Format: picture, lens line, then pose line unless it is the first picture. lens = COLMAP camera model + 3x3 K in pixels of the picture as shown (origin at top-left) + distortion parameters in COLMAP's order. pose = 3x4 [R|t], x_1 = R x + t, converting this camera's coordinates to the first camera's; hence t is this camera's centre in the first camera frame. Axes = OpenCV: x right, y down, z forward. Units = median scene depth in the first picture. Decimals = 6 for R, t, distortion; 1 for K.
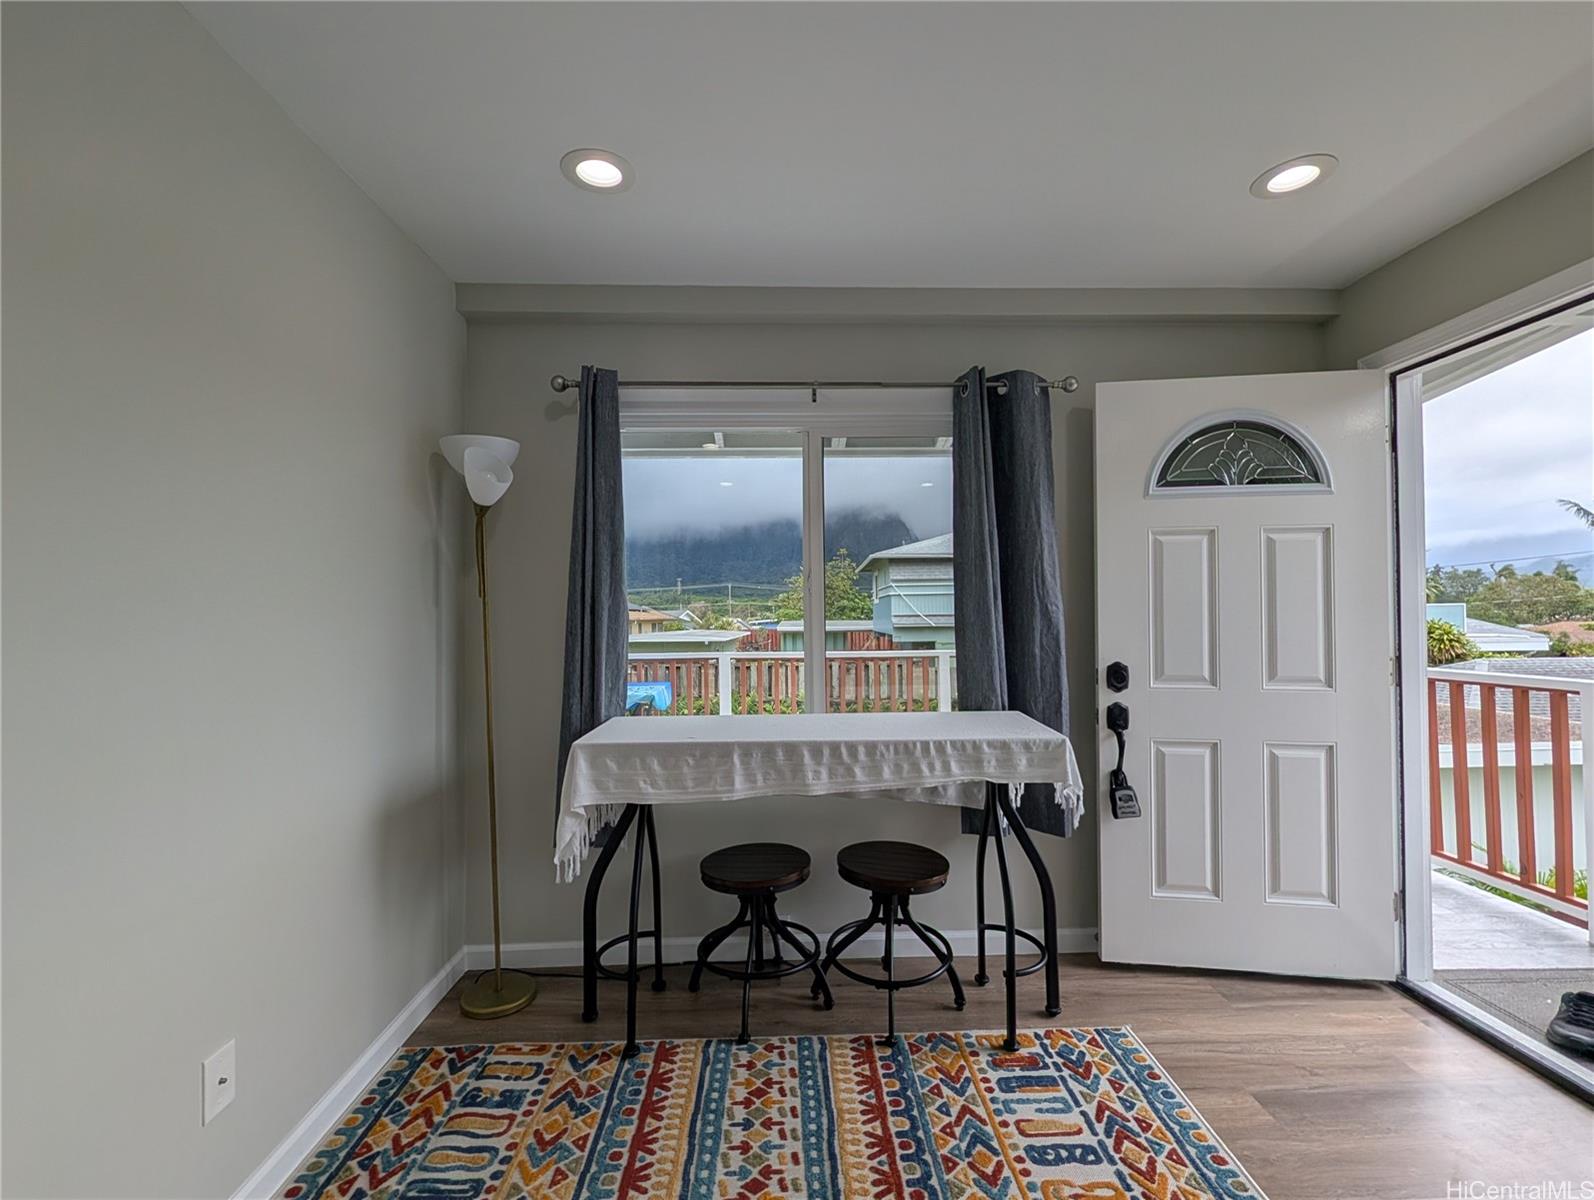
lens RADIAL K [[718.9, 0, 797.0], [0, 718.9, 600.0], [0, 0, 1]] dist [-0.000449, 0.000132]
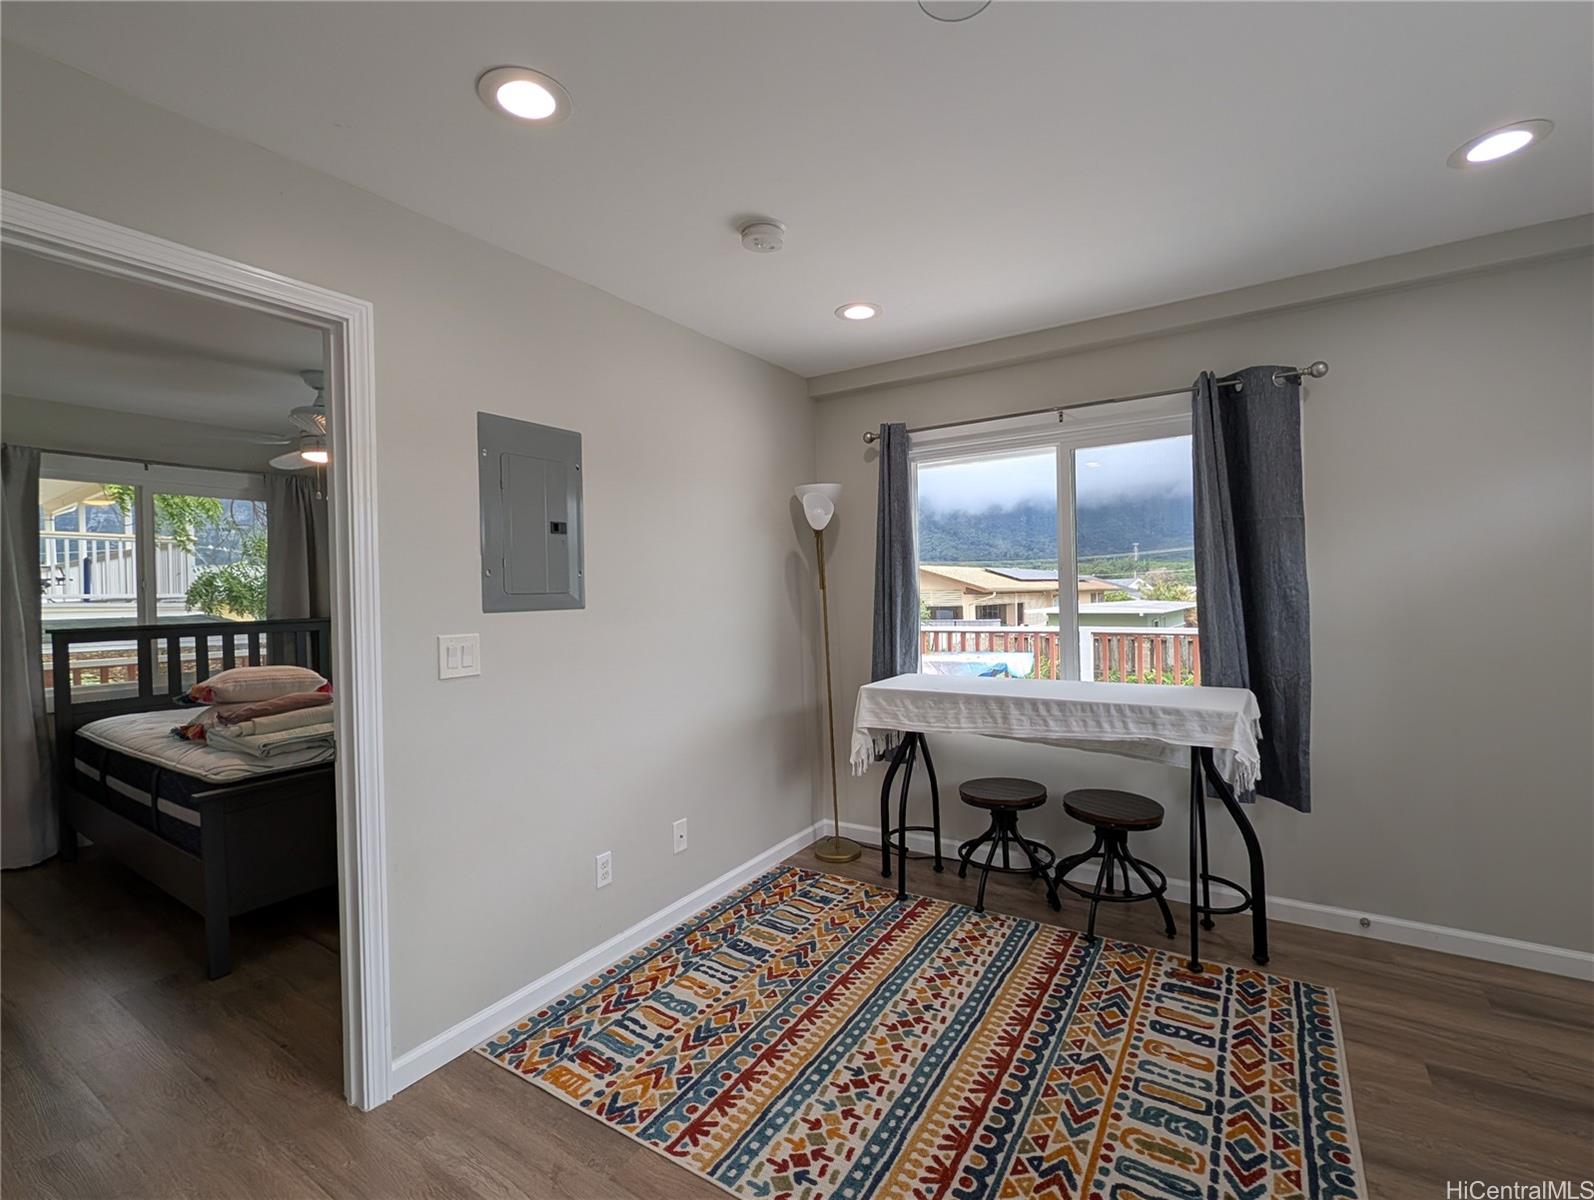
lens RADIAL K [[718.9, 0, 797.0], [0, 718.9, 600.0], [0, 0, 1]] dist [-0.000449, 0.000132]
pose [[0.823114, -0.000500, -0.567876, 0.440833], [0.024436, 0.999105, 0.034540, -0.039617], [0.567350, -0.042307, 0.822389, -0.321150]]
